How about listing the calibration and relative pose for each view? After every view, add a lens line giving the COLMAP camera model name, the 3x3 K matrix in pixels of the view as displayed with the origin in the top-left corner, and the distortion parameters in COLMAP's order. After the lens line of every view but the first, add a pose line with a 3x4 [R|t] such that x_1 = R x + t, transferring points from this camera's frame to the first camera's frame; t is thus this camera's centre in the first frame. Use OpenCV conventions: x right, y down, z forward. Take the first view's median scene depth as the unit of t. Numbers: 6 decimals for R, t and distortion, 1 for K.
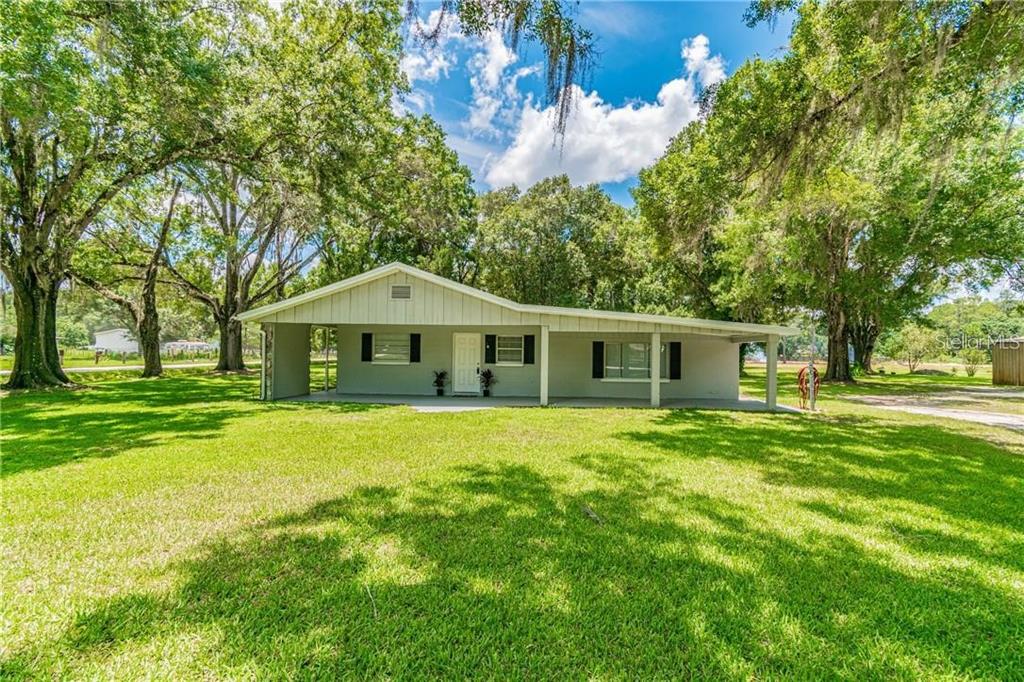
lens RADIAL K [[459.1, 0, 514.5], [0, 459.1, 343.0], [0, 0, 1]] dist [0.000976, 0.000371]
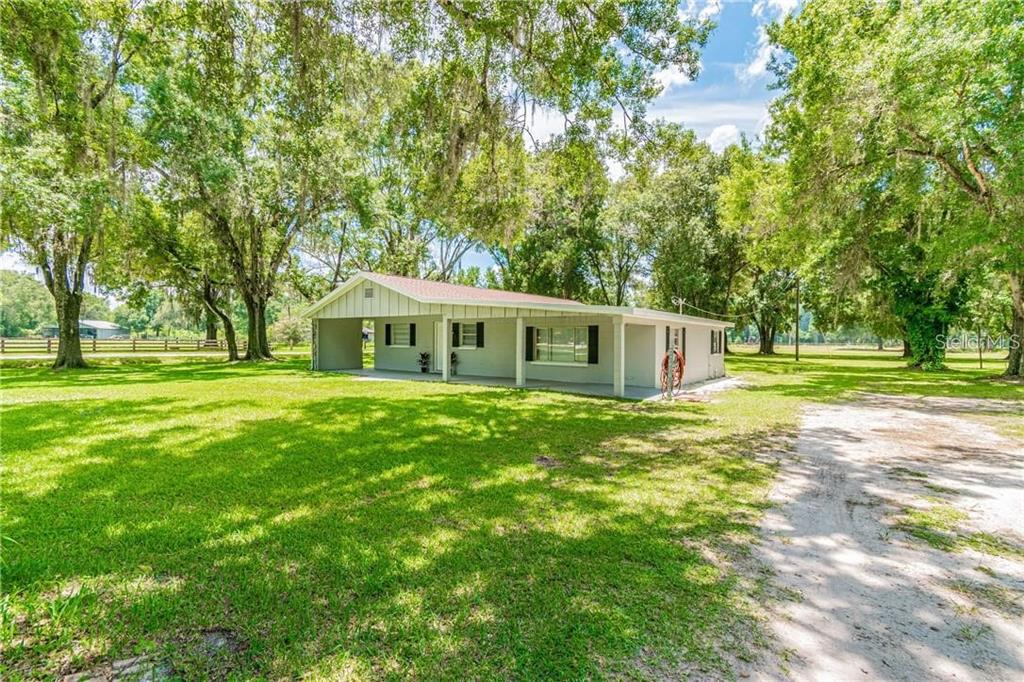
lens RADIAL K [[459.1, 0, 512.0], [0, 459.1, 340.8], [0, 0, 1]] dist [0.000976, 0.000371]
pose [[0.837515, -0.004150, -0.546398, 0.717656], [0.014070, 0.999803, 0.013973, 0.013707], [0.546233, -0.019391, 0.837409, 0.084745]]
